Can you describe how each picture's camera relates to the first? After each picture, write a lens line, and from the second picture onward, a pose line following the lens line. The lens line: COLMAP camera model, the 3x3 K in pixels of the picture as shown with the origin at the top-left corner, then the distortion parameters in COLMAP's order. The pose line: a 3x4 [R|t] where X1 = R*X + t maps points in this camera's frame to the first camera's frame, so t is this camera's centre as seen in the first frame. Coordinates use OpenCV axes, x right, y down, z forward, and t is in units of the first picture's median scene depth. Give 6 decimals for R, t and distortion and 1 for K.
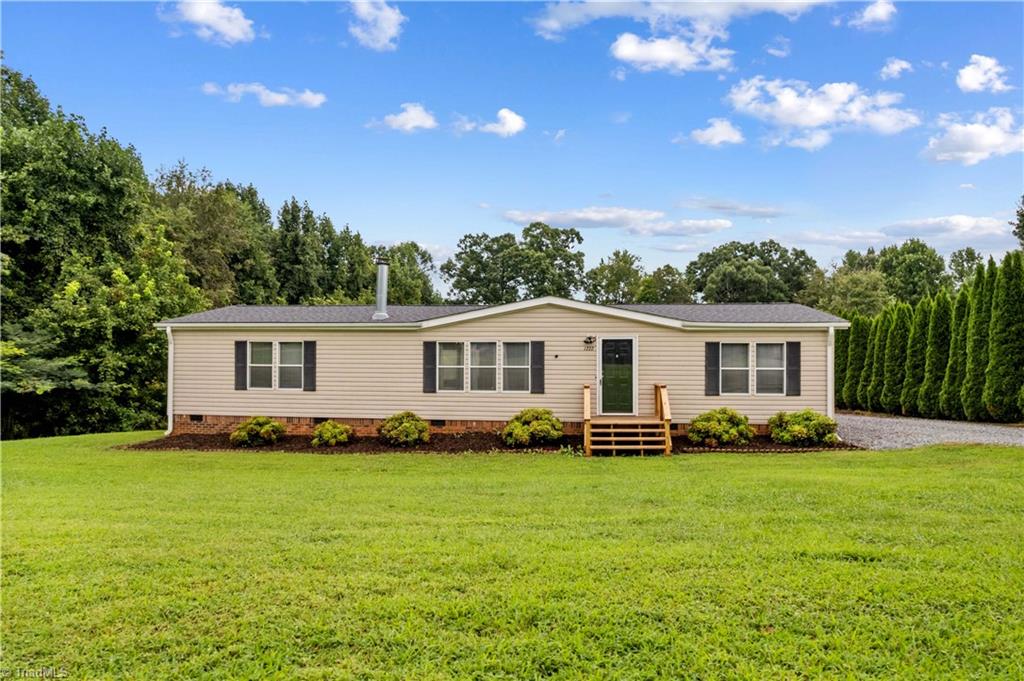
lens RADIAL K [[658.1, 0, 516.0], [0, 658.1, 336.5], [0, 0, 1]] dist [-0.057900, 0.049635]
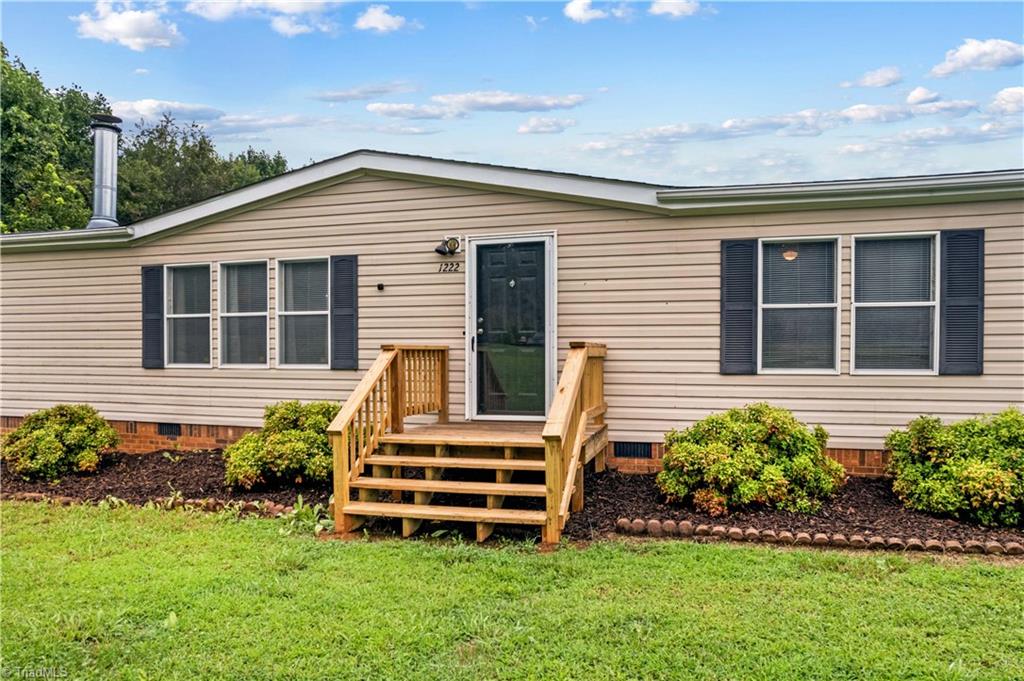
lens RADIAL K [[676.9, 0, 511.2], [0, 676.9, 355.8], [0, 0, 1]] dist [-0.085677, 0.090480]
pose [[0.984586, -0.002444, -0.174885, 0.228315], [0.008160, 0.999456, 0.031971, 0.062723], [0.174712, -0.032905, 0.984070, 0.558577]]
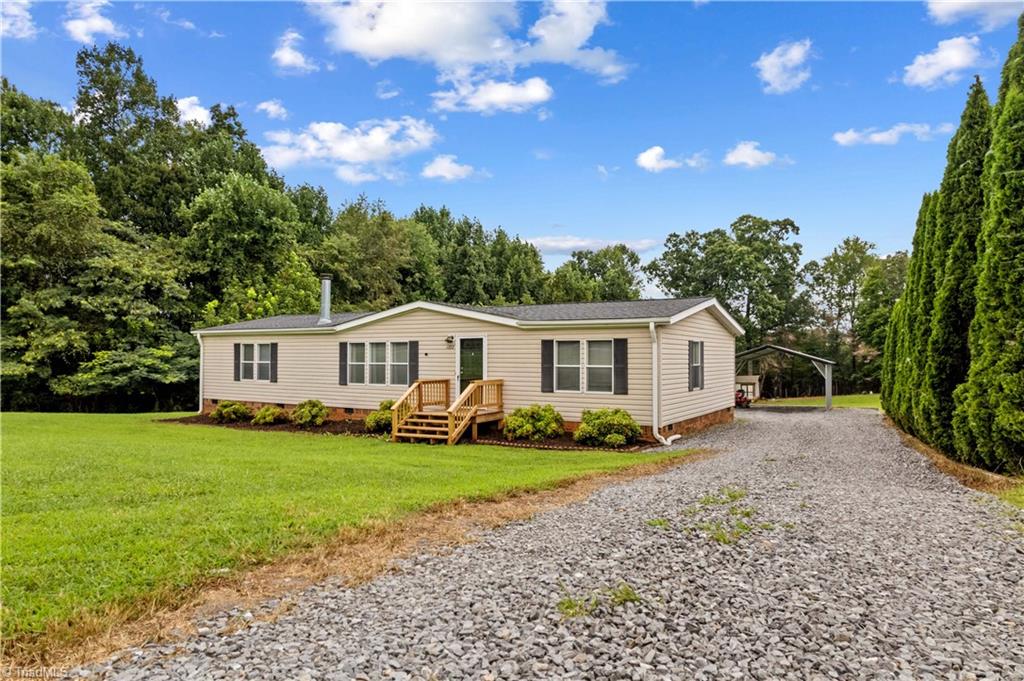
lens RADIAL K [[658.1, 0, 516.0], [0, 658.1, 336.5], [0, 0, 1]] dist [-0.057900, 0.049635]
pose [[0.908198, -0.014684, -0.418283, 0.663337], [0.013625, 0.999892, -0.005518, 0.008094], [0.418319, -0.000687, 0.908300, 0.050183]]
